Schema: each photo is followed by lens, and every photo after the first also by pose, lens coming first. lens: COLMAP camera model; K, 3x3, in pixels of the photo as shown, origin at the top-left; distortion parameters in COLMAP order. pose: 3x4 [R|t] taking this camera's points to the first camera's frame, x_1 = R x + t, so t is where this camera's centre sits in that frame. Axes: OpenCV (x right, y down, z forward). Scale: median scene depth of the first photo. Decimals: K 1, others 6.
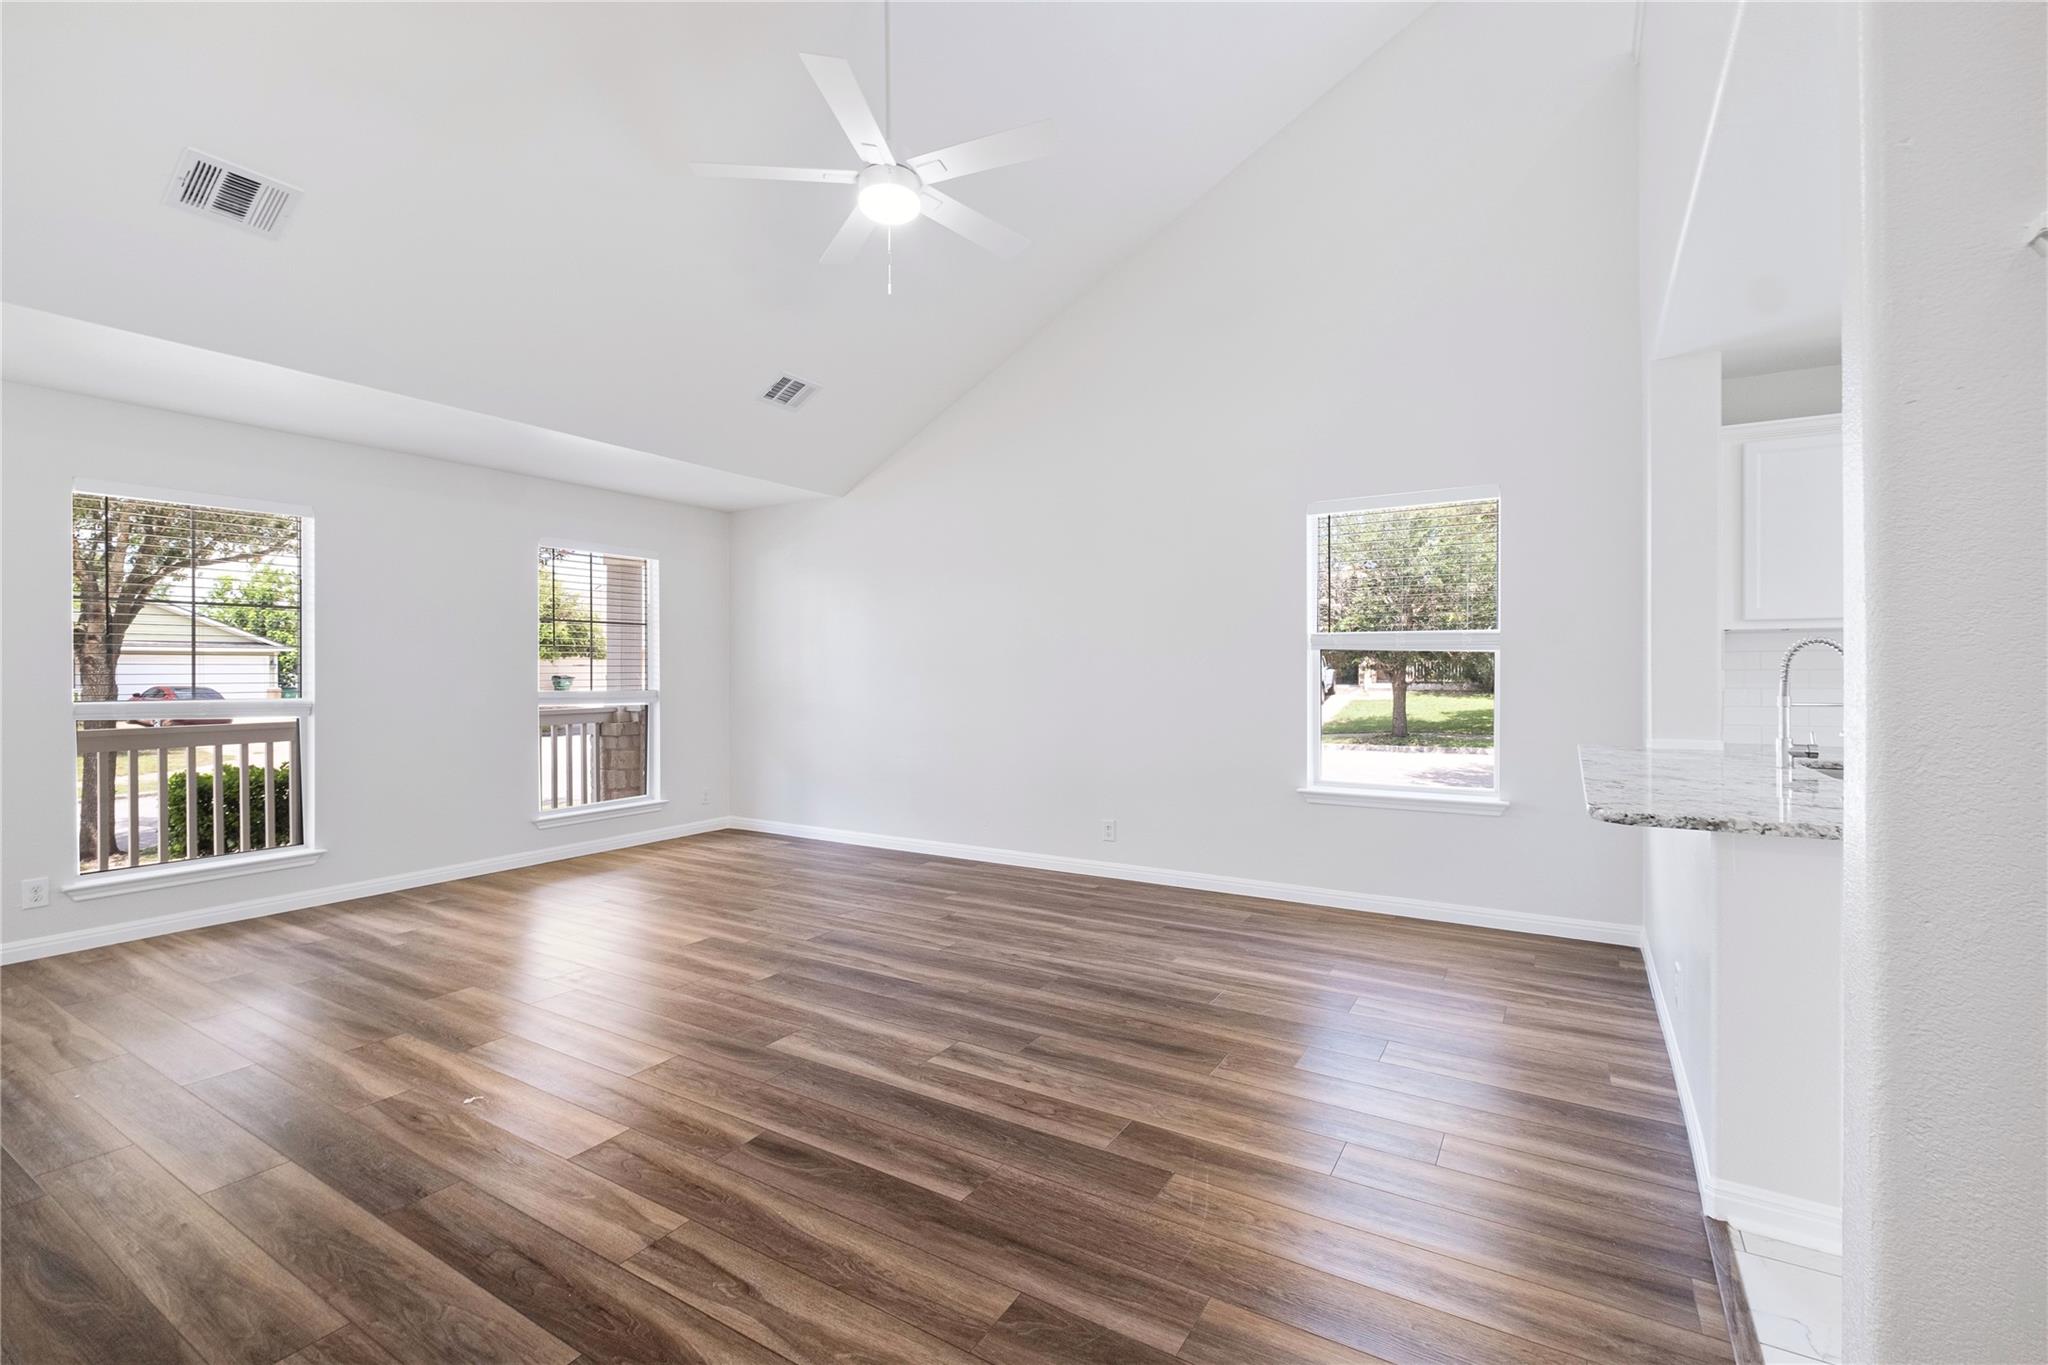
lens RADIAL K [[892.2, 0, 1029.1], [0, 892.2, 673.3], [0, 0, 1]] dist [0.006118, -0.007772]
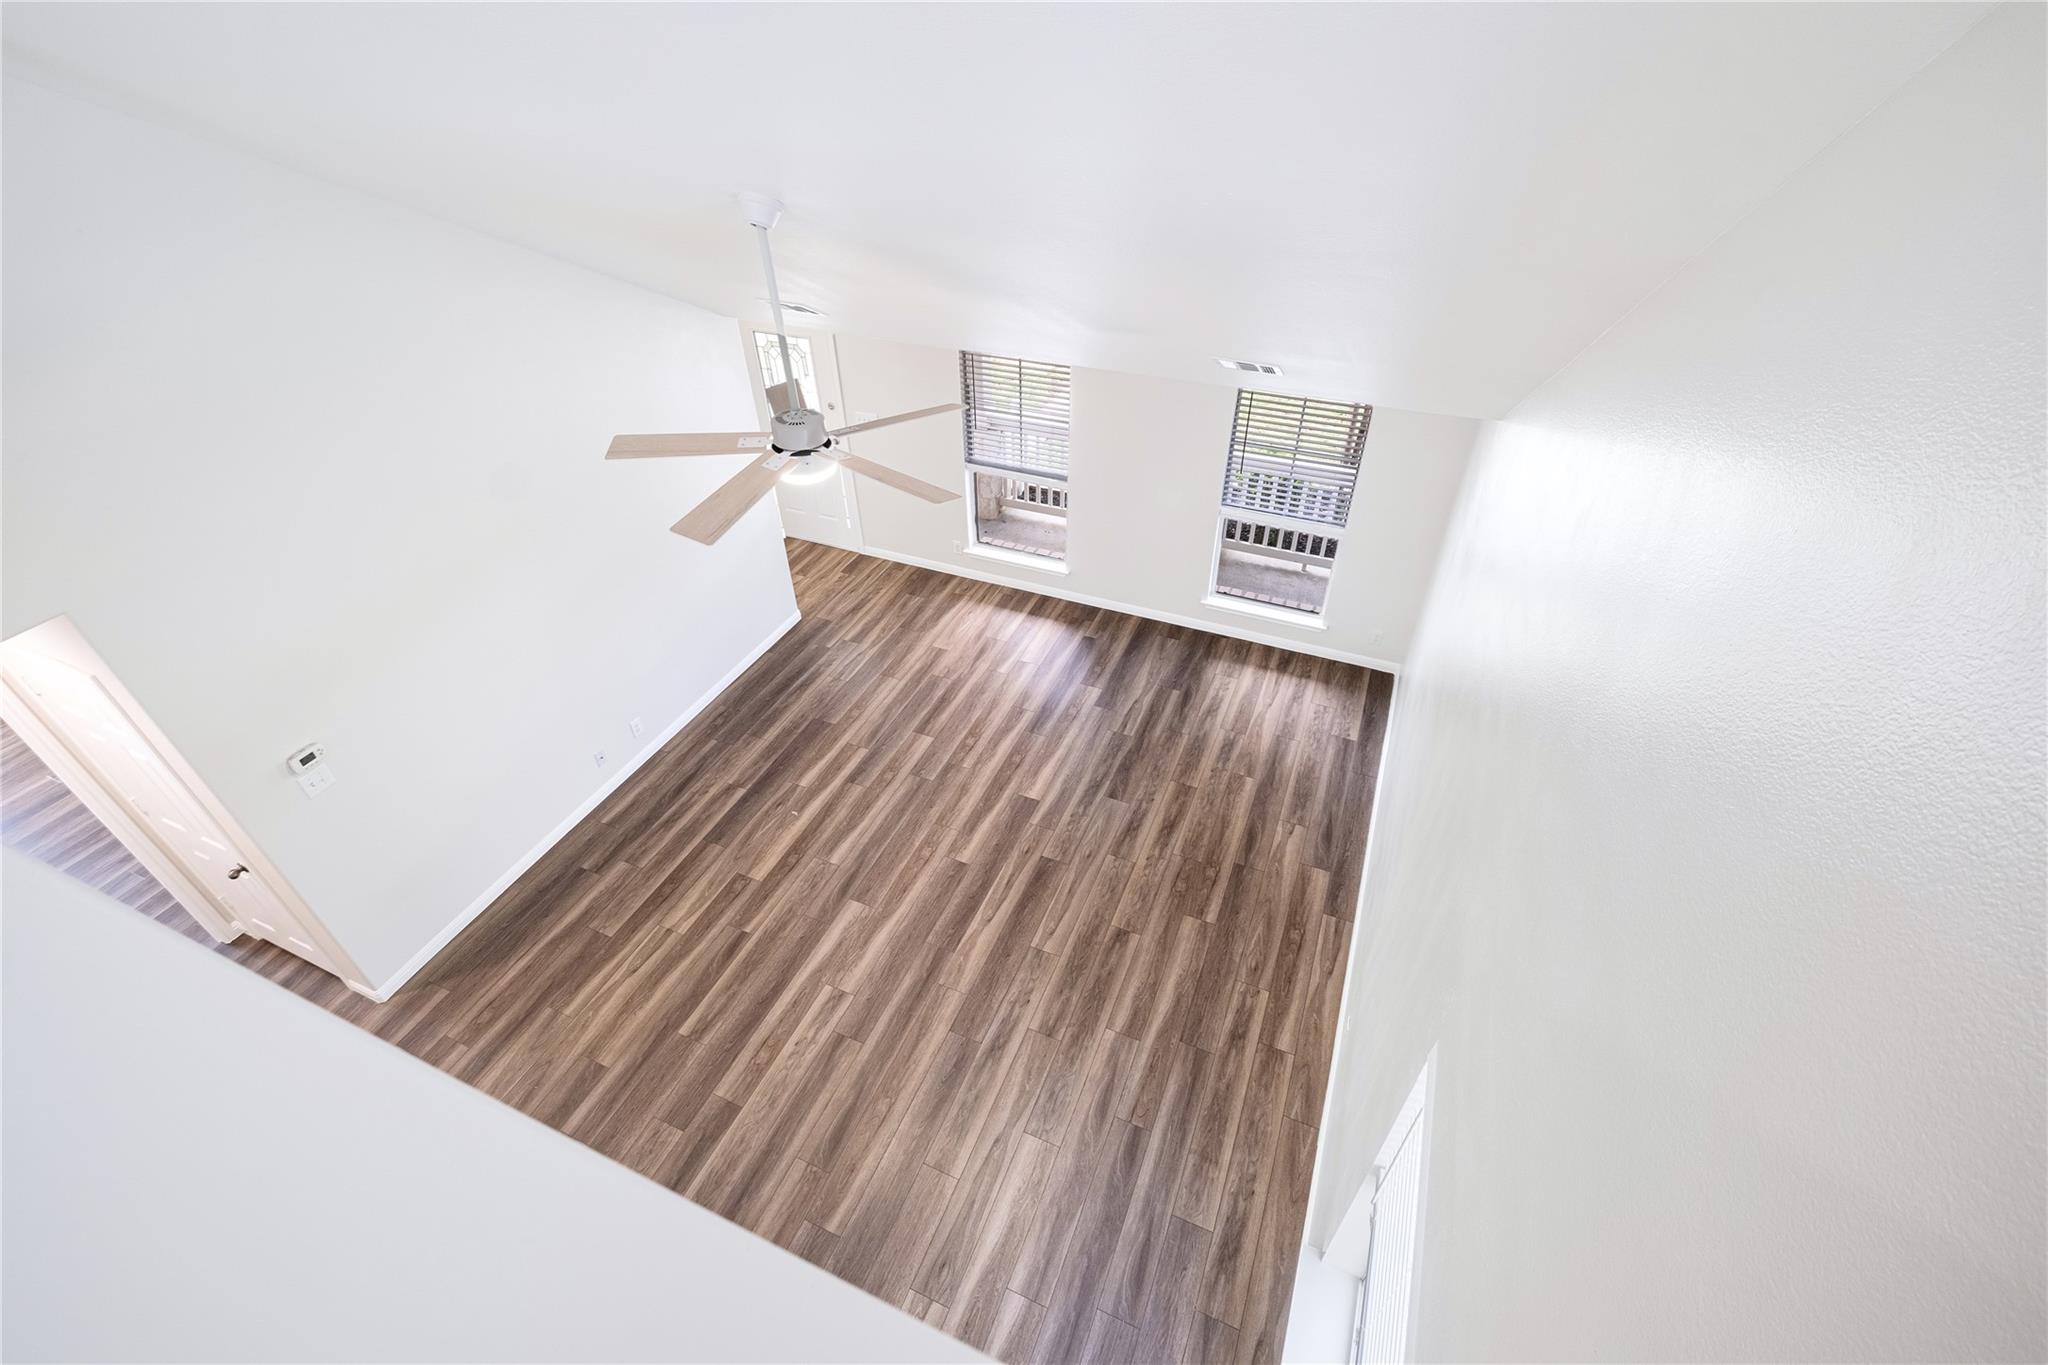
lens RADIAL K [[886.6, 0, 1026.2], [0, 886.6, 674.4], [0, 0, 1]] dist [0.009755, -0.010581]
pose [[0.142097, 0.616689, -0.774276, 0.754408], [0.005251, 0.781733, 0.623591, -0.920696], [0.989839, -0.092676, 0.107844, 1.068491]]
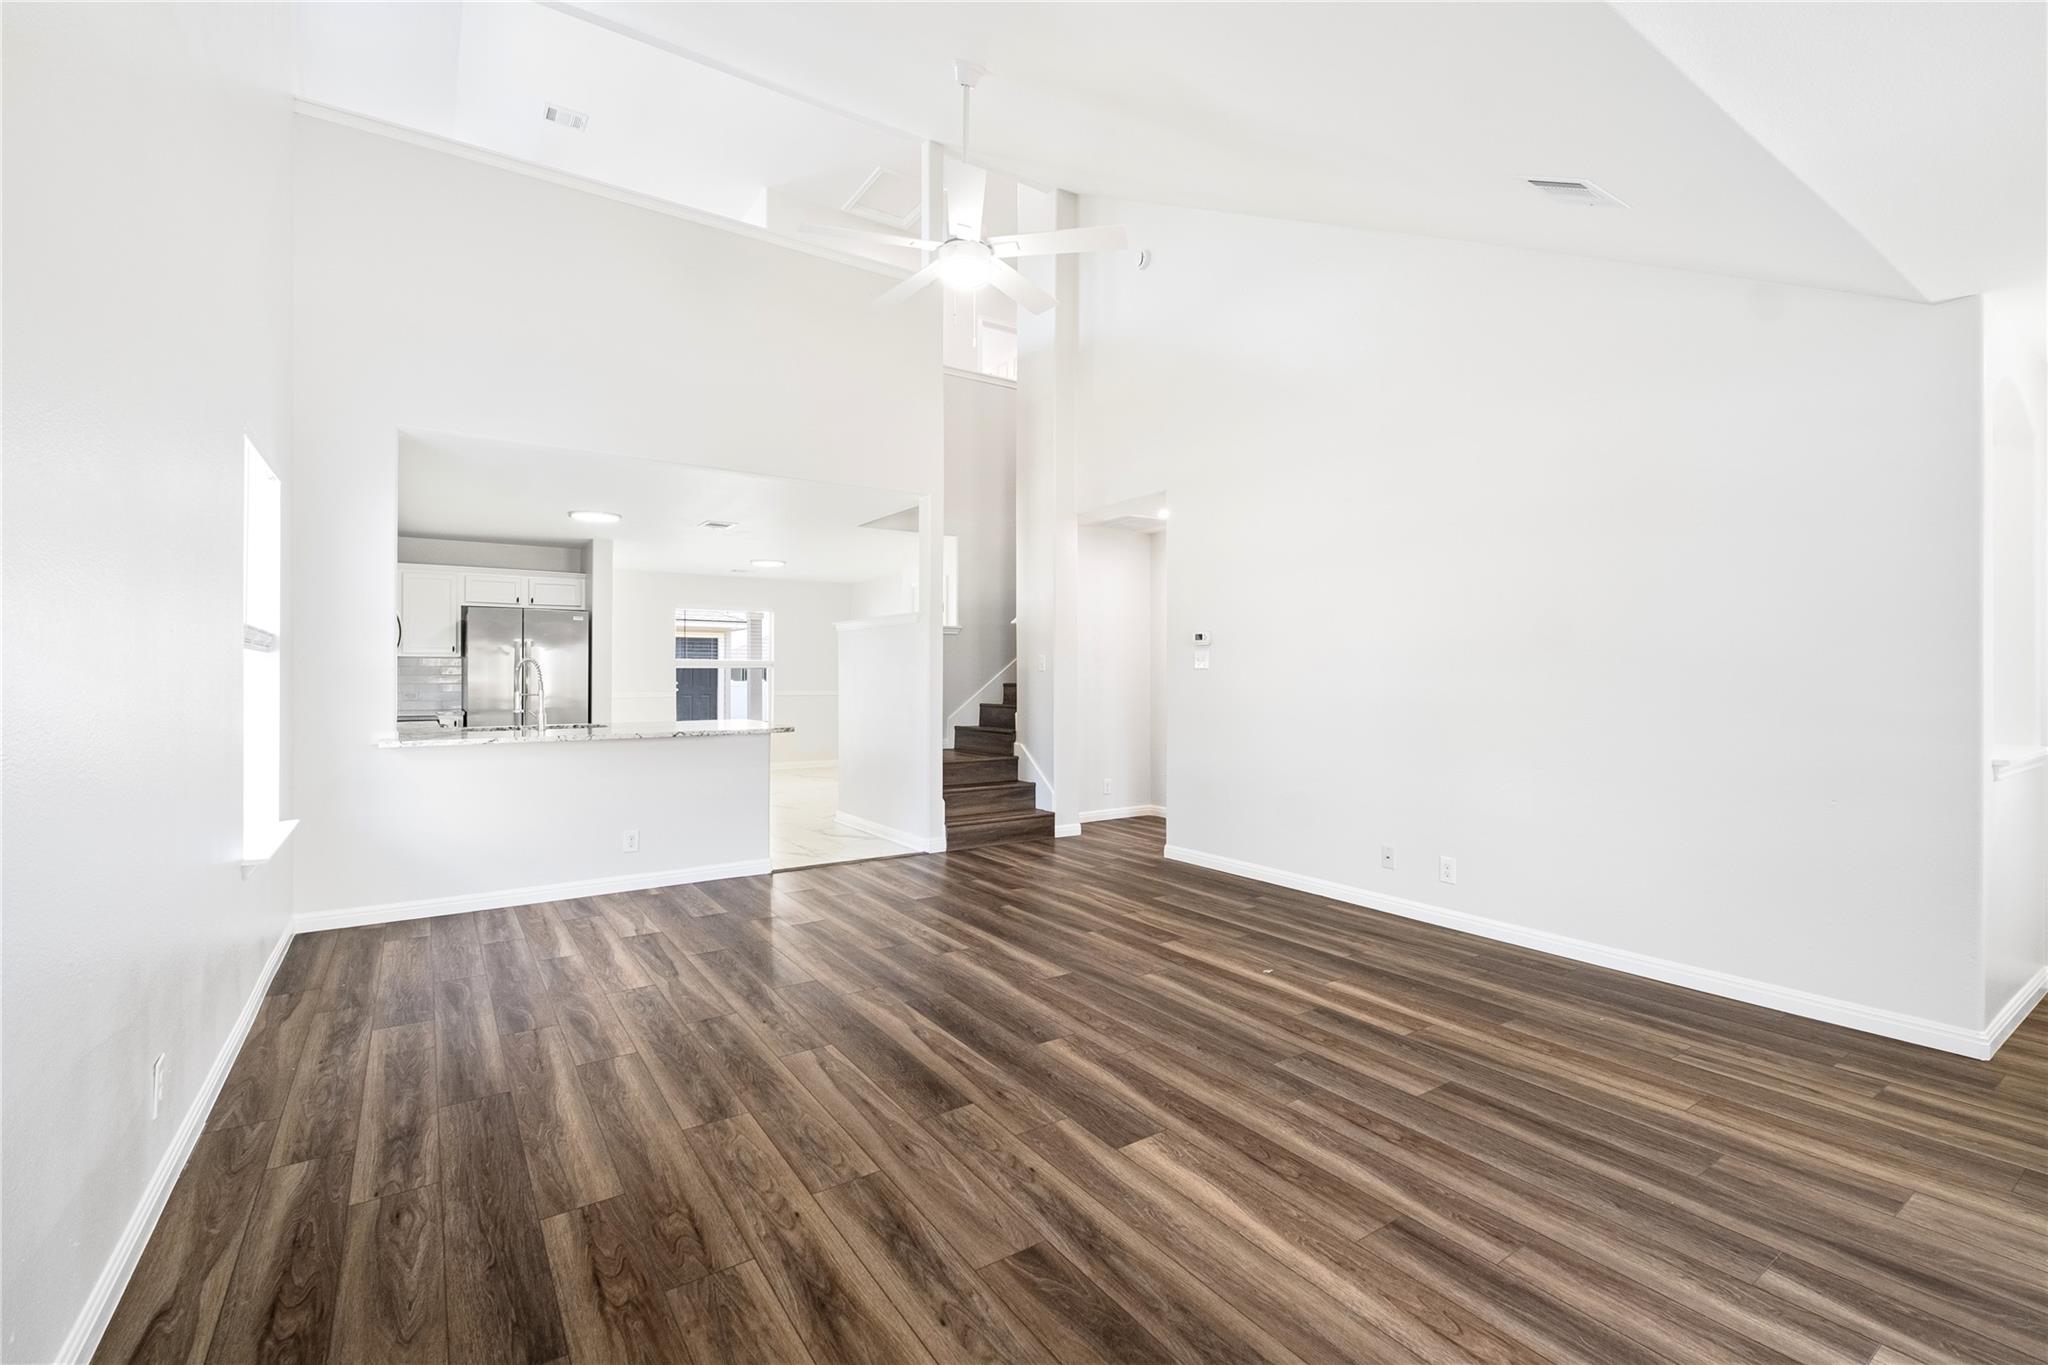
lens RADIAL K [[892.2, 0, 1029.1], [0, 892.2, 673.3], [0, 0, 1]] dist [0.006118, -0.007772]
pose [[-0.909795, 0.002785, 0.415049, -0.681322], [0.003861, 0.999991, 0.001755, -0.006802], [-0.415040, 0.003199, -0.909798, 1.934529]]
